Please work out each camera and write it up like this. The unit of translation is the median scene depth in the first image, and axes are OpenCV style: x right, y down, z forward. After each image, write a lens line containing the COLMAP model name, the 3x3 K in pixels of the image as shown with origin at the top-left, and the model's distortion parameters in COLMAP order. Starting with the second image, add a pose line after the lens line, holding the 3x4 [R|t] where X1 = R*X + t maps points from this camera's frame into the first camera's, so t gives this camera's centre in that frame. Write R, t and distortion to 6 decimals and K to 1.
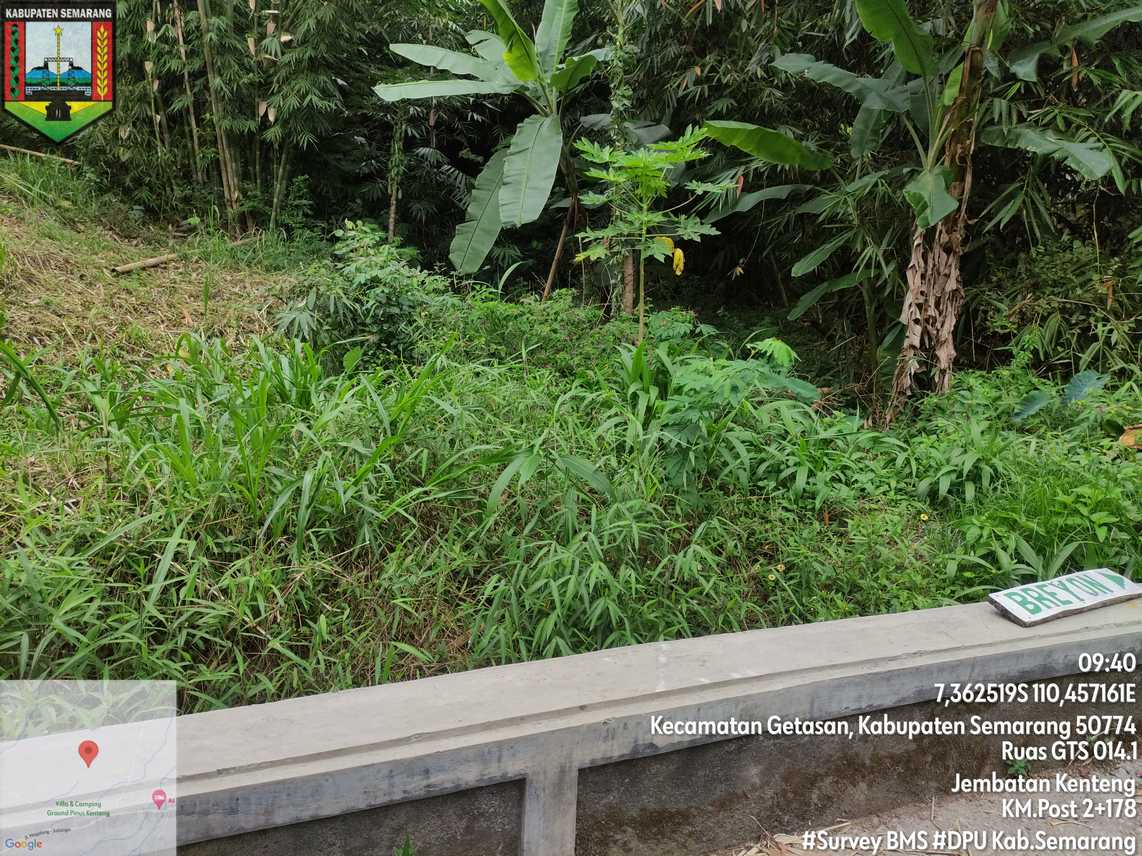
lens RADIAL K [[842.4, 0, 568.7], [0, 842.4, 425.4], [0, 0, 1]] dist [0.057000, -0.058253]
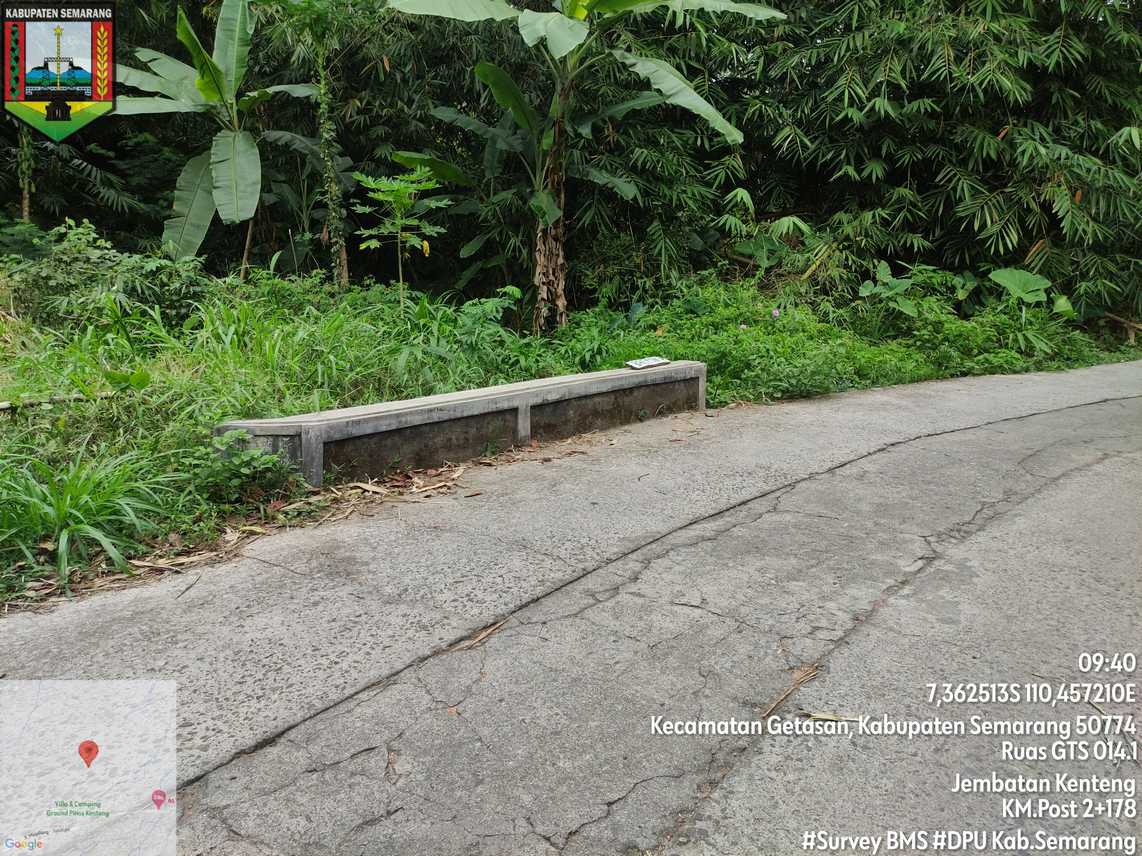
lens RADIAL K [[842.4, 0, 568.7], [0, 842.4, 425.4], [0, 0, 1]] dist [0.057000, -0.058253]
pose [[0.883269, -0.116287, 0.454218, -0.319421], [0.109761, 0.993120, 0.040815, 0.087840], [-0.455839, 0.013805, 0.889955, -0.462532]]
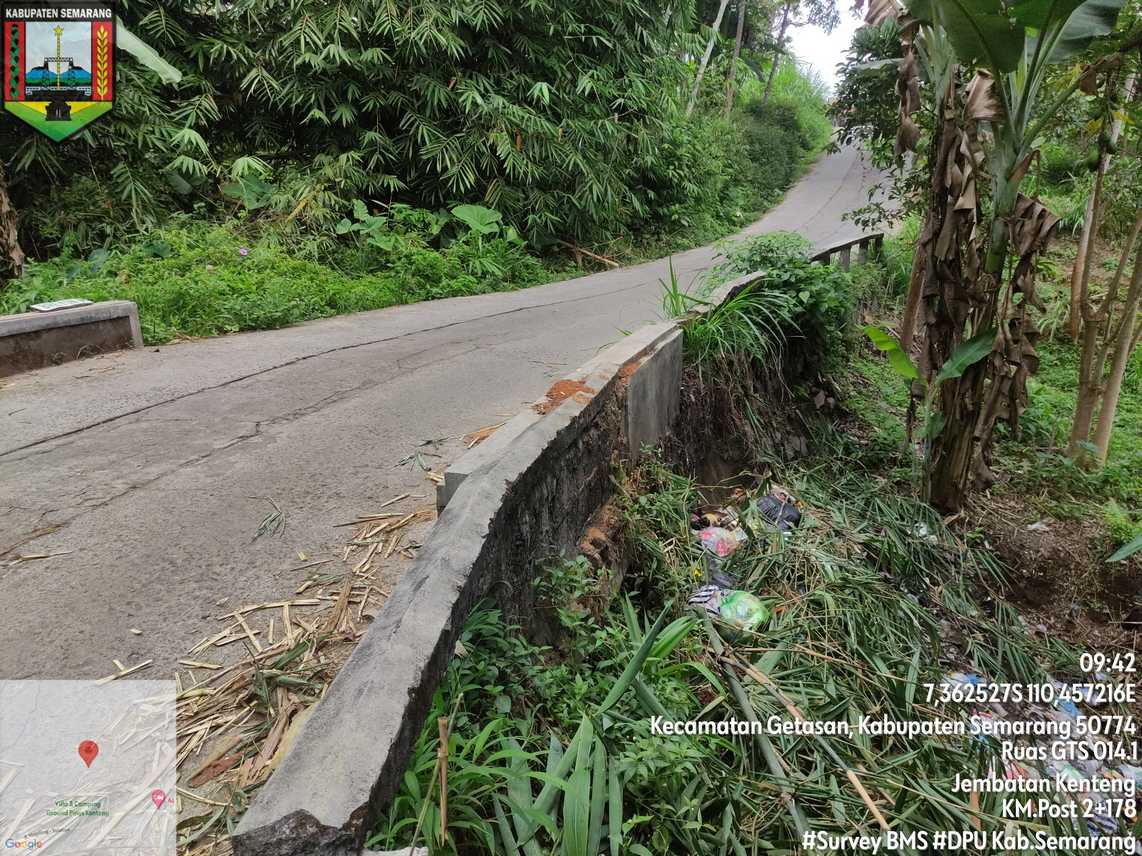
lens RADIAL K [[842.4, 0, 568.7], [0, 842.4, 425.4], [0, 0, 1]] dist [0.057000, -0.058253]
pose [[0.573613, -0.253465, 0.778925, -0.249095], [0.198426, 0.965595, 0.168084, 0.147671], [-0.794730, 0.058144, 0.604172, -0.669596]]
